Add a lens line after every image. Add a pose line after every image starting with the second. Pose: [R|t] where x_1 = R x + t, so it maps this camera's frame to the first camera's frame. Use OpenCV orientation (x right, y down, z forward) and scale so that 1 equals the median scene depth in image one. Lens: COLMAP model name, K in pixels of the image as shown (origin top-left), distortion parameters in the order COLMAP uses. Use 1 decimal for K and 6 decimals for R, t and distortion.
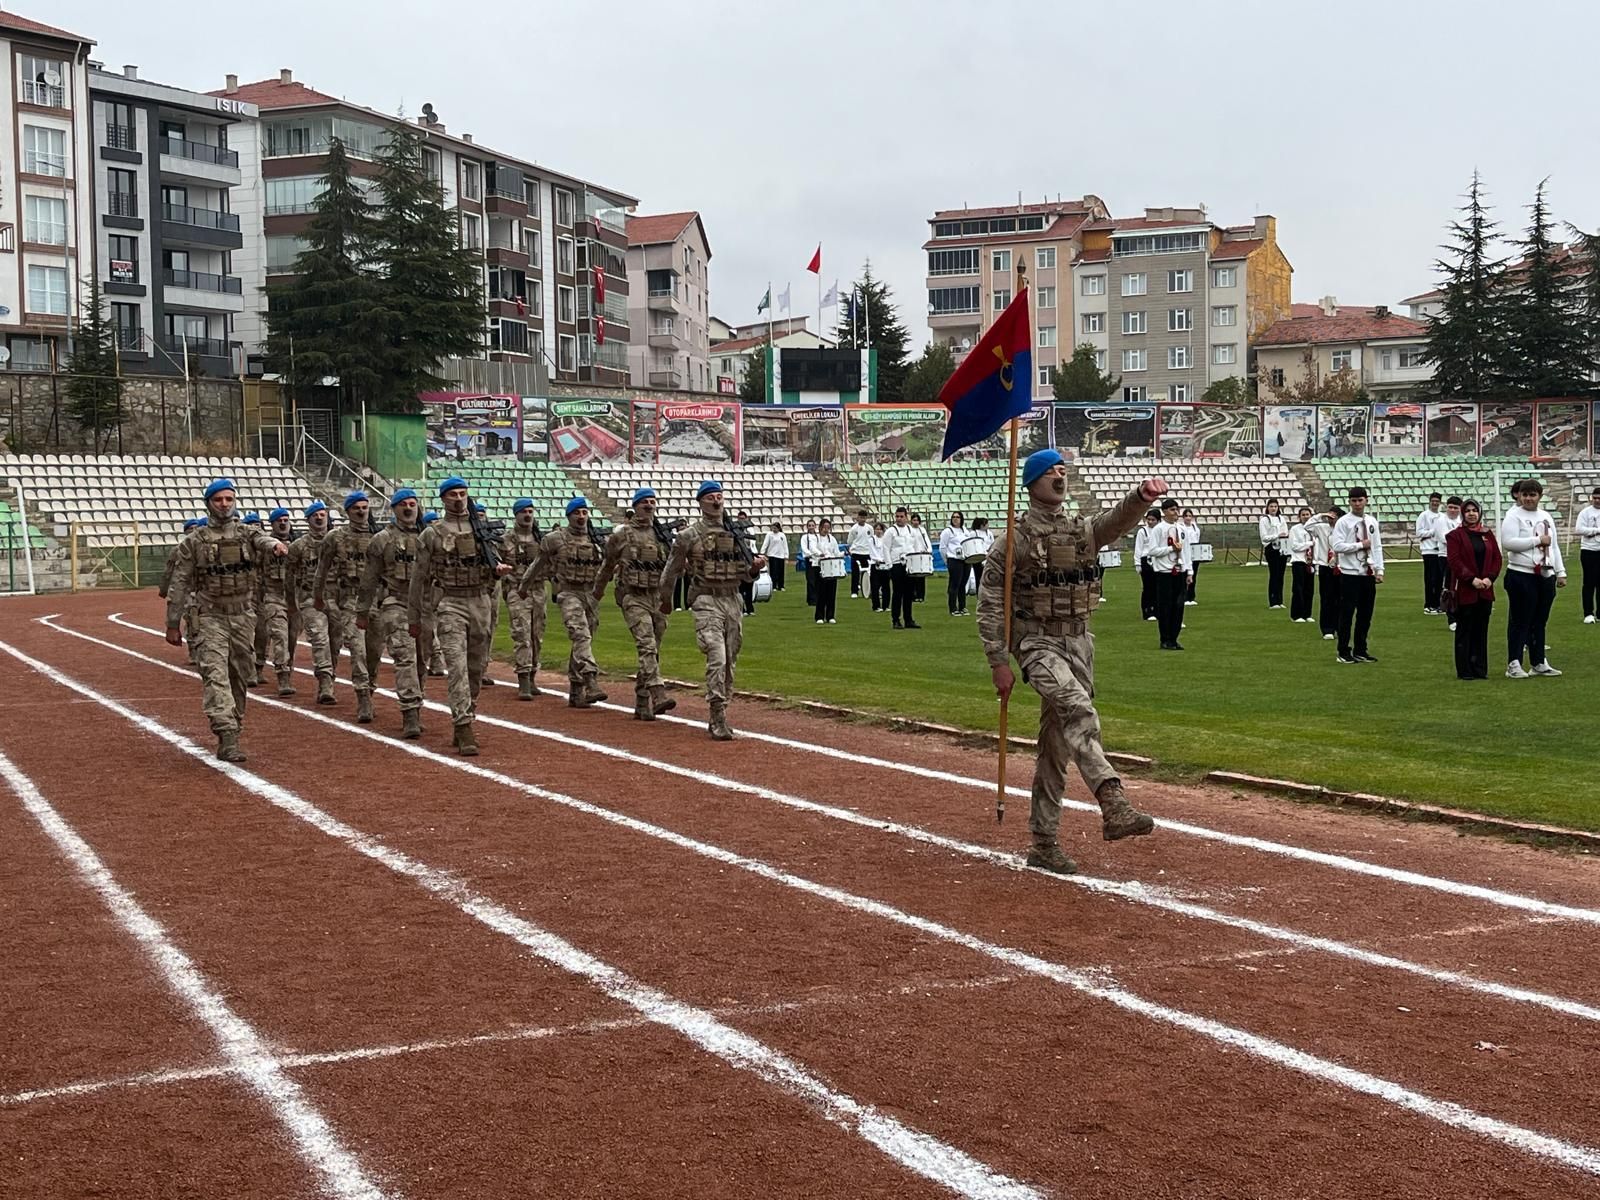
lens RADIAL K [[2049.7, 0, 821.6], [0, 2049.7, 597.6], [0, 0, 1]] dist [0.045135, -0.100847]
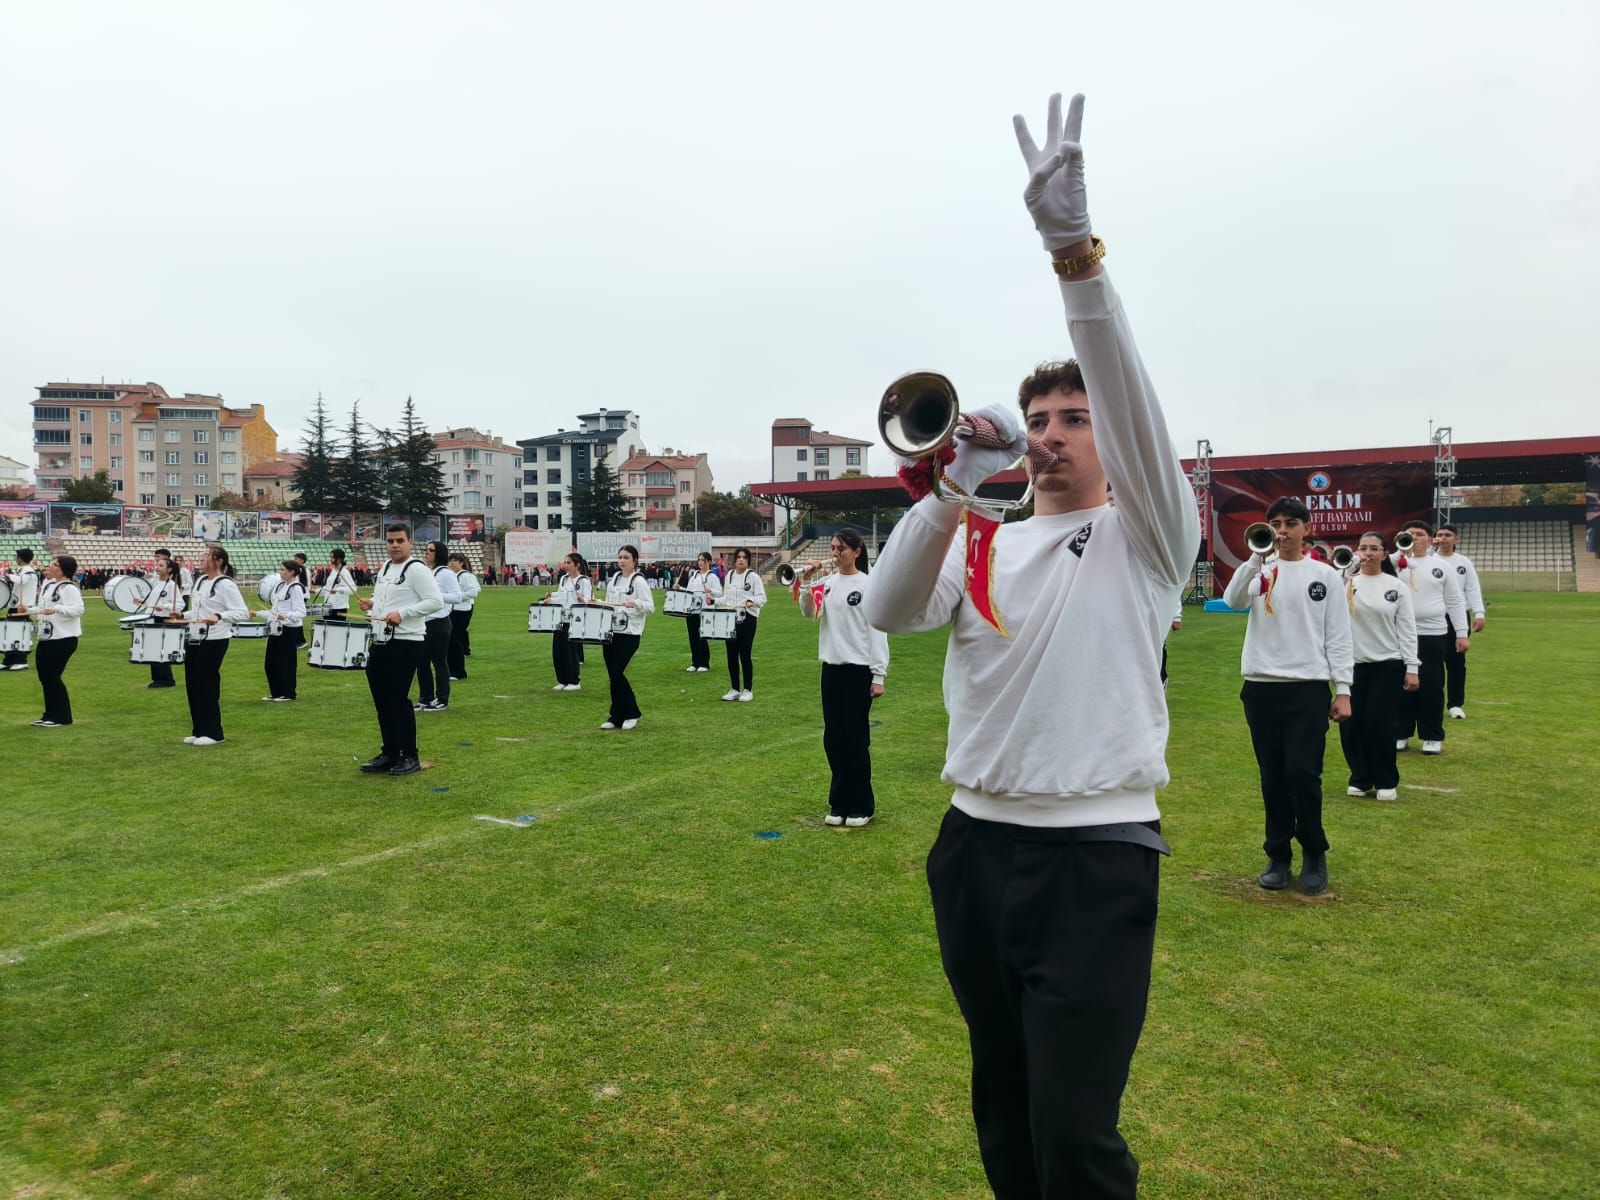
lens RADIAL K [[1087.9, 0, 838.1], [0, 1087.9, 607.1], [0, 0, 1]] dist [-0.030802, 0.003142]
pose [[0.828476, -0.006278, 0.559990, 0.156650], [0.008848, 0.999959, -0.001880, -0.000338], [-0.559955, 0.006512, 0.828497, -0.107082]]
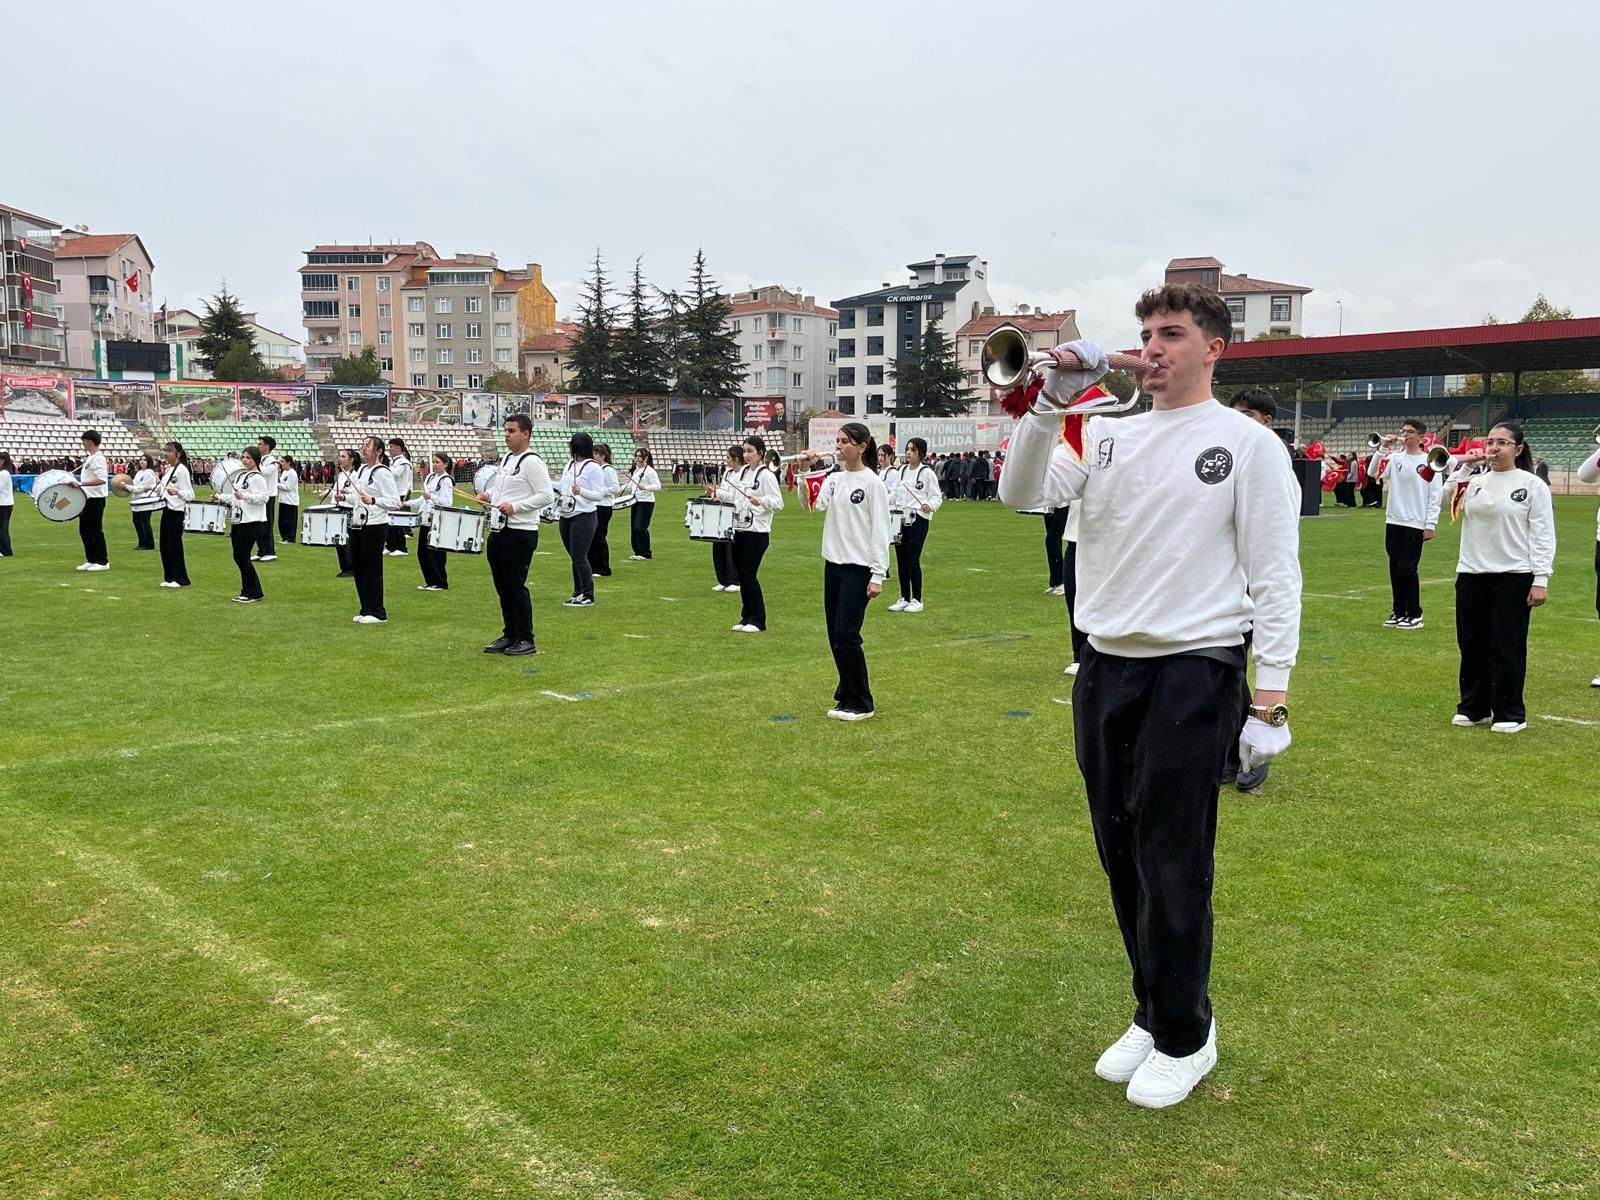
lens RADIAL K [[1421.3, 0, 793.3], [0, 1421.3, 635.4], [0, 0, 1]] dist [0.073687, -0.093920]
pose [[0.963316, -0.013432, 0.268032, 0.166041], [-0.008812, 0.996625, 0.081617, 0.000609], [-0.268223, -0.080985, 0.959947, -0.133275]]
